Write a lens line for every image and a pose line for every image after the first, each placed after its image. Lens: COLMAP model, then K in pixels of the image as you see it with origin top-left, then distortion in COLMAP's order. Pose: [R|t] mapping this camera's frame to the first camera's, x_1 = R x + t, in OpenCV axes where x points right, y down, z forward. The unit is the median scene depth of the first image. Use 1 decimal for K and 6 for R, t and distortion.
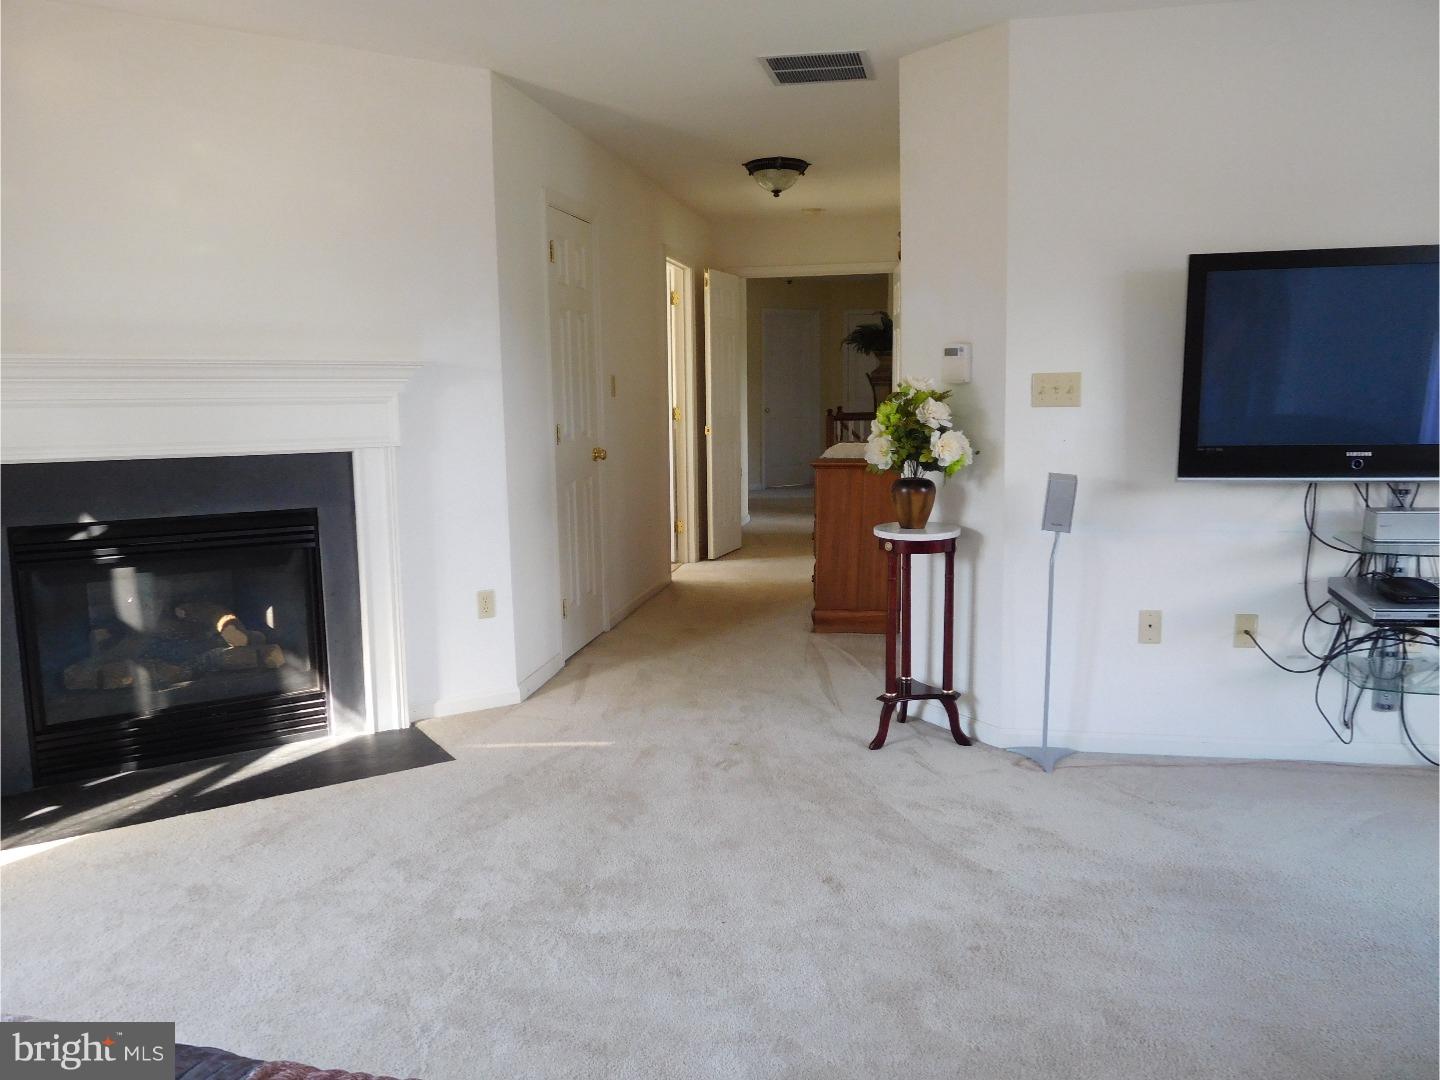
lens RADIAL K [[1069.0, 0, 720.0], [0, 1069.0, 540.0], [0, 0, 1]] dist [-0.032198, 0.004615]
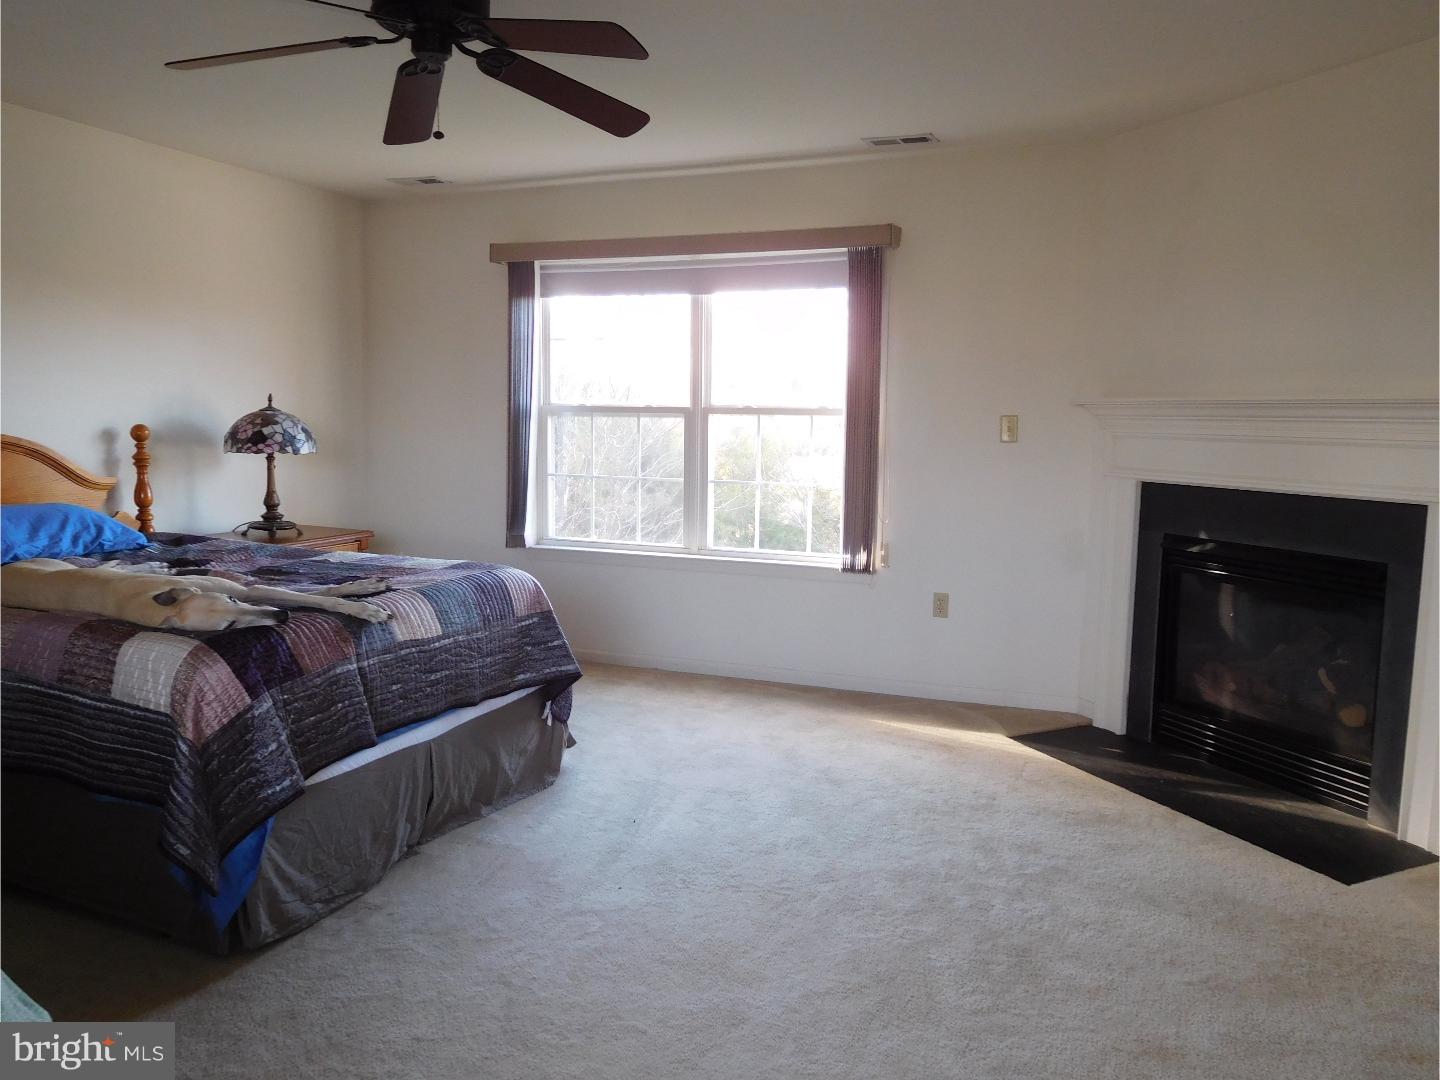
lens RADIAL K [[1069.0, 0, 720.0], [0, 1069.0, 540.0], [0, 0, 1]] dist [-0.032198, 0.004615]
pose [[-0.194961, 0.118488, -0.973628, 0.655081], [-0.143473, 0.978553, 0.147816, -0.112042], [0.970261, 0.168507, -0.173780, 0.681260]]
